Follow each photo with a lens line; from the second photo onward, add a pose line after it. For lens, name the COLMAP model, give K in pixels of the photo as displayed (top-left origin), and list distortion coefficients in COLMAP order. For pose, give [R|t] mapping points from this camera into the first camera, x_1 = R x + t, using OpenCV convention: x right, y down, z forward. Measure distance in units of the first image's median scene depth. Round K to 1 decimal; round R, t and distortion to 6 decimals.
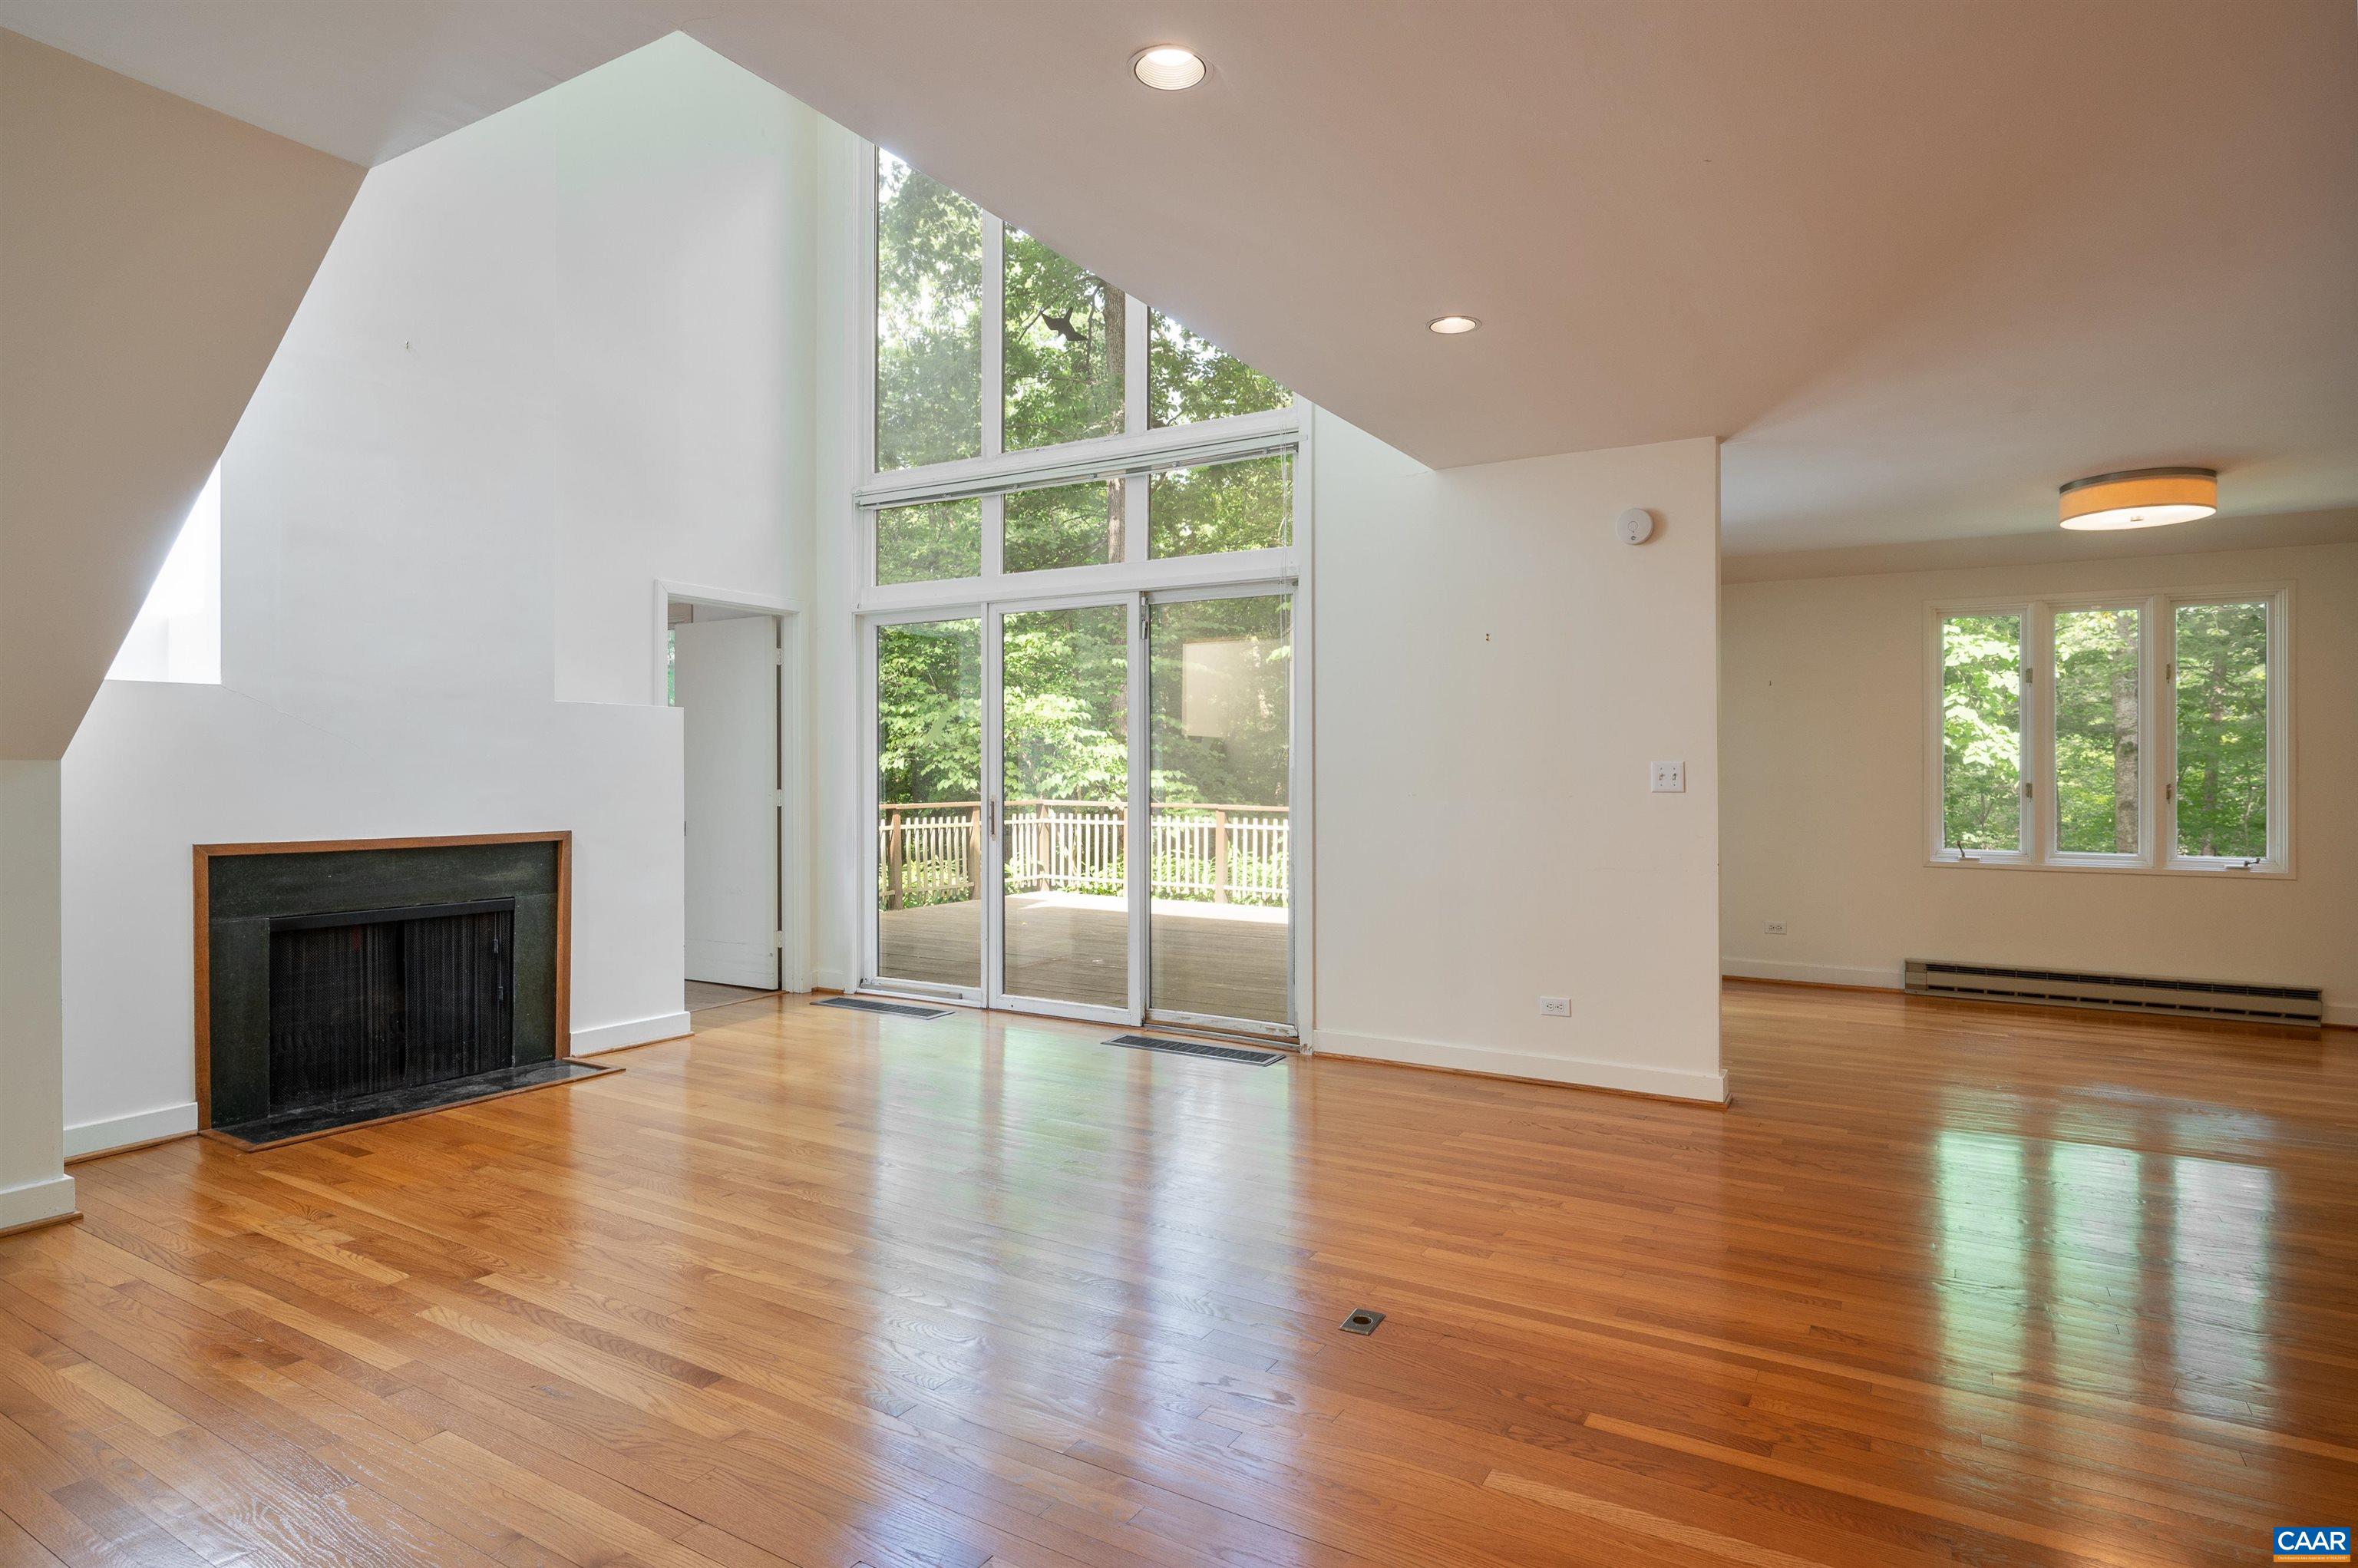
lens RADIAL K [[1262.2, 0, 1182.4], [0, 1262.2, 779.7], [0, 0, 1]] dist [0.003141, 0.000192]
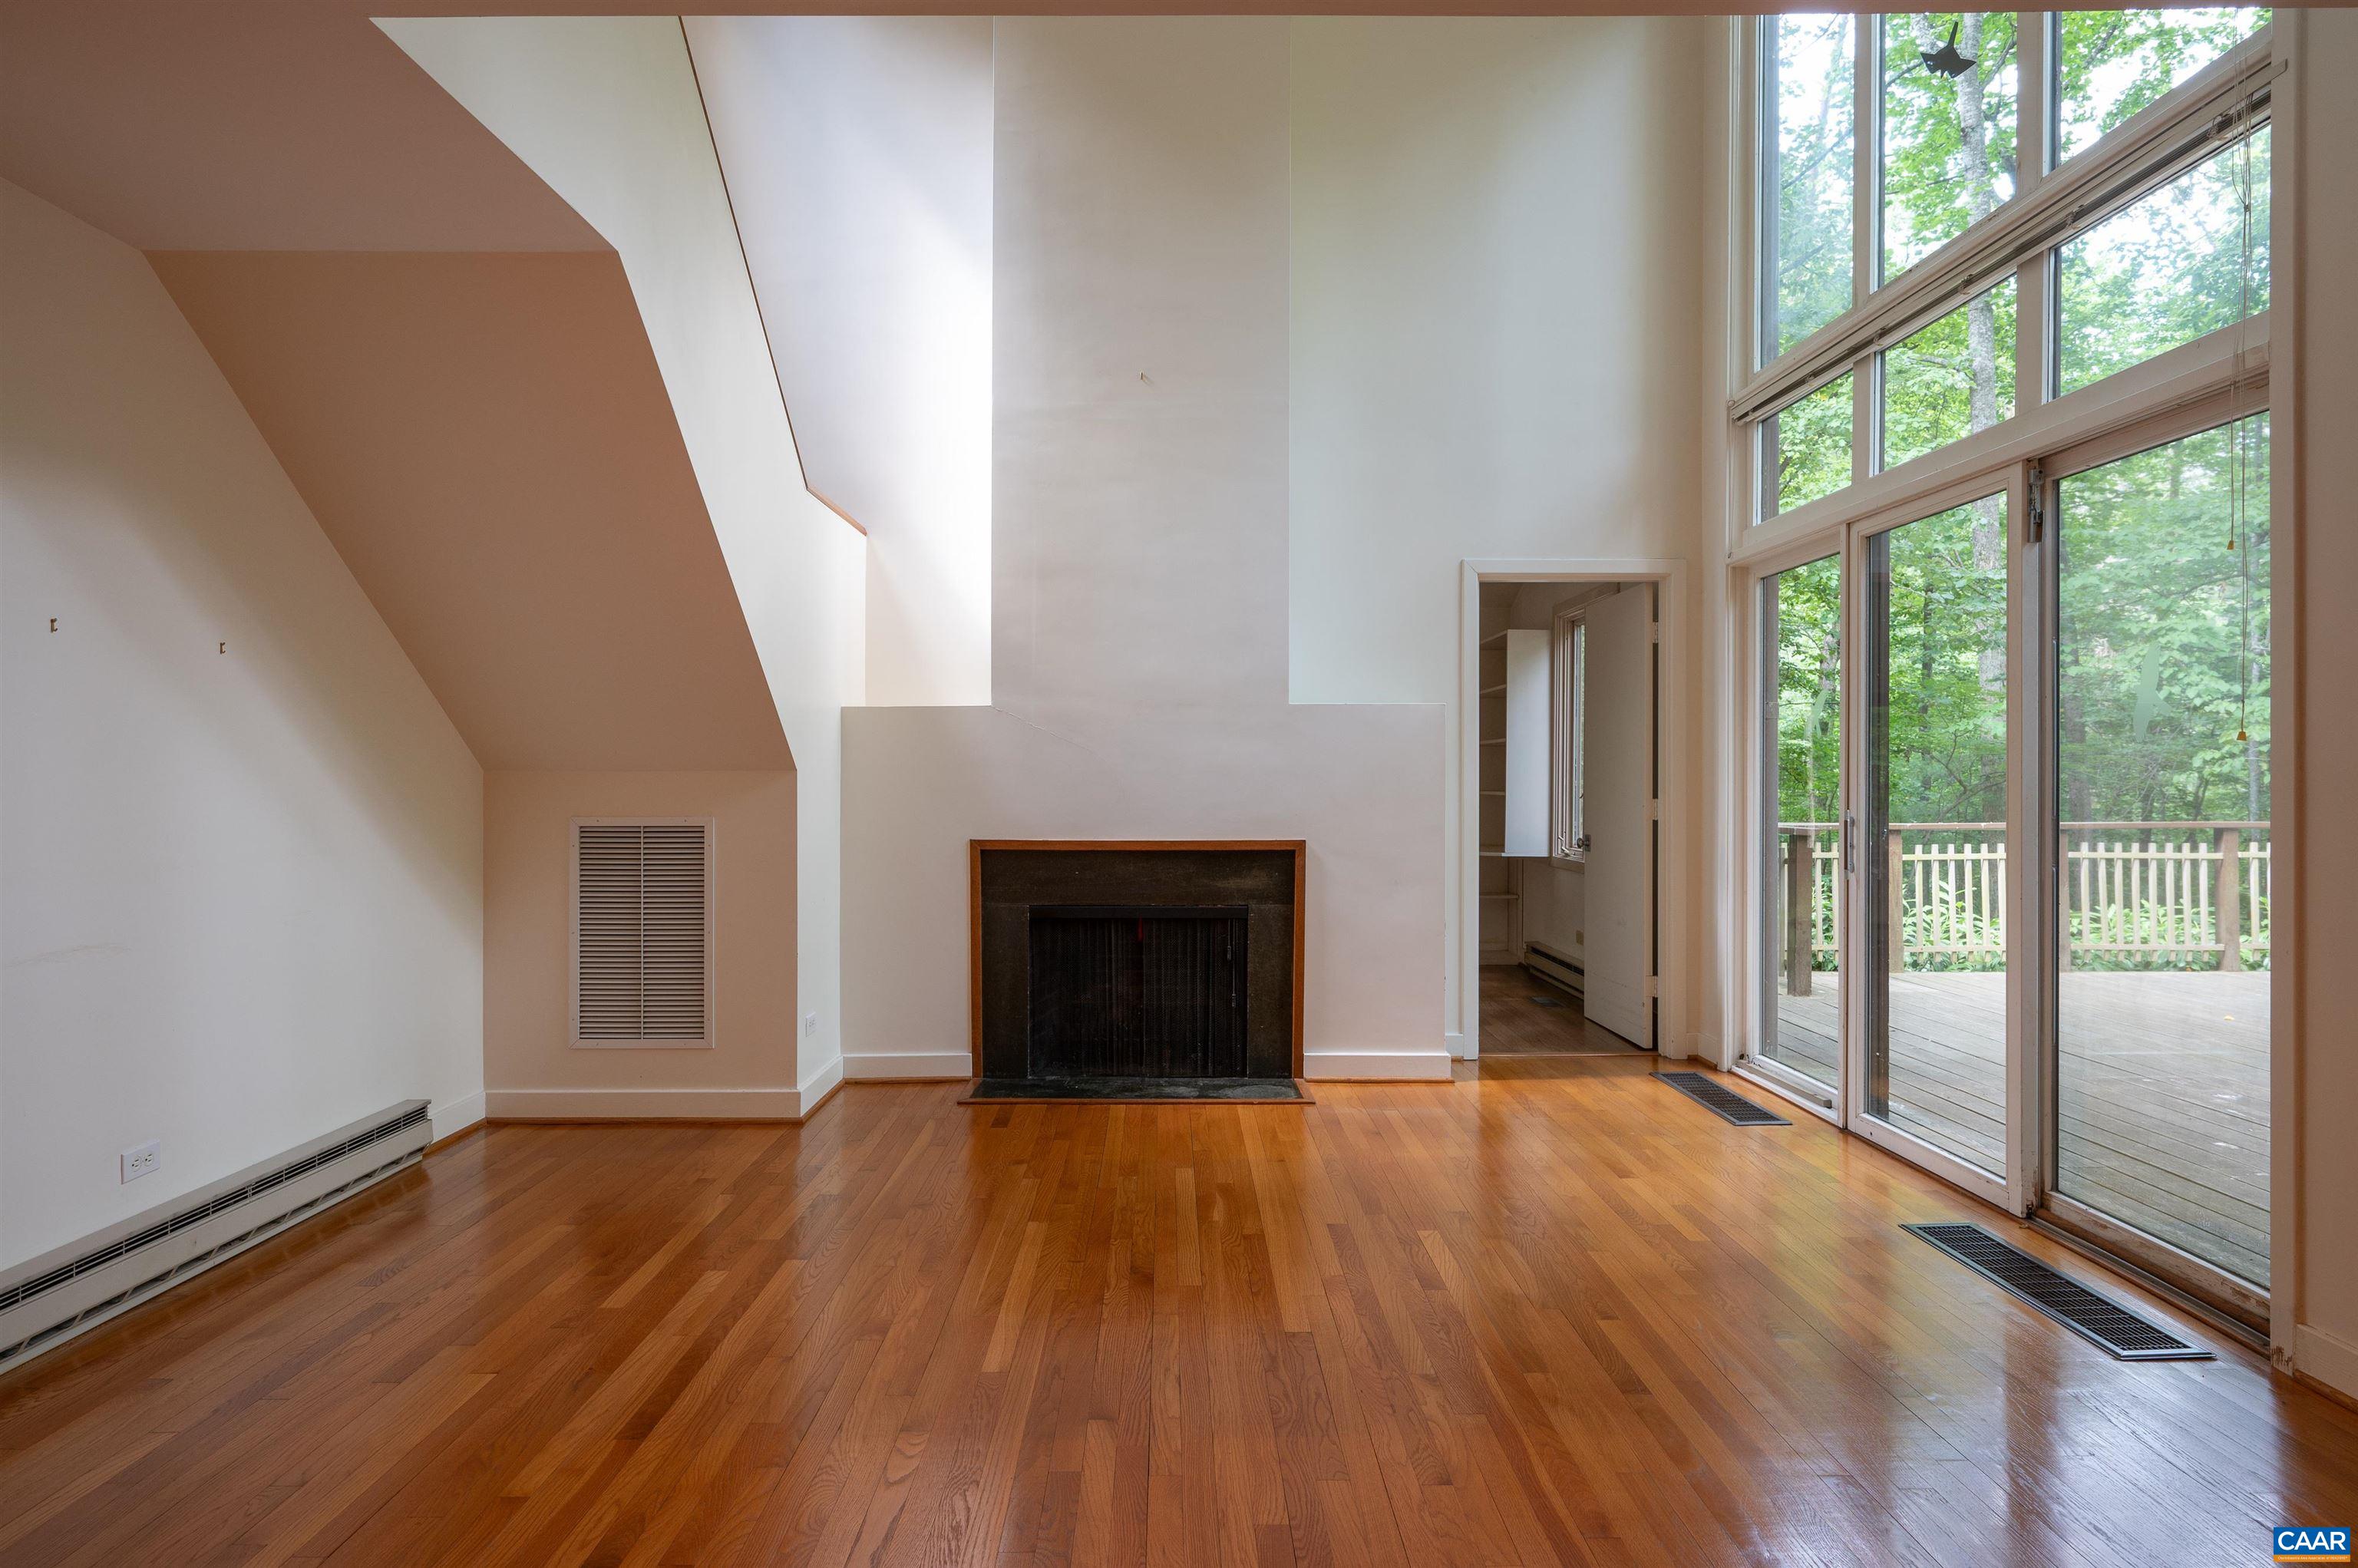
lens RADIAL K [[1309.9, 0, 1172.3], [0, 1309.9, 784.8], [0, 0, 1]] dist [-0.012166, -0.000808]
pose [[0.514326, -0.006670, -0.857569, 0.318870], [0.000172, 0.999971, -0.007674, 0.007081], [0.857595, 0.003800, 0.514312, 0.429006]]
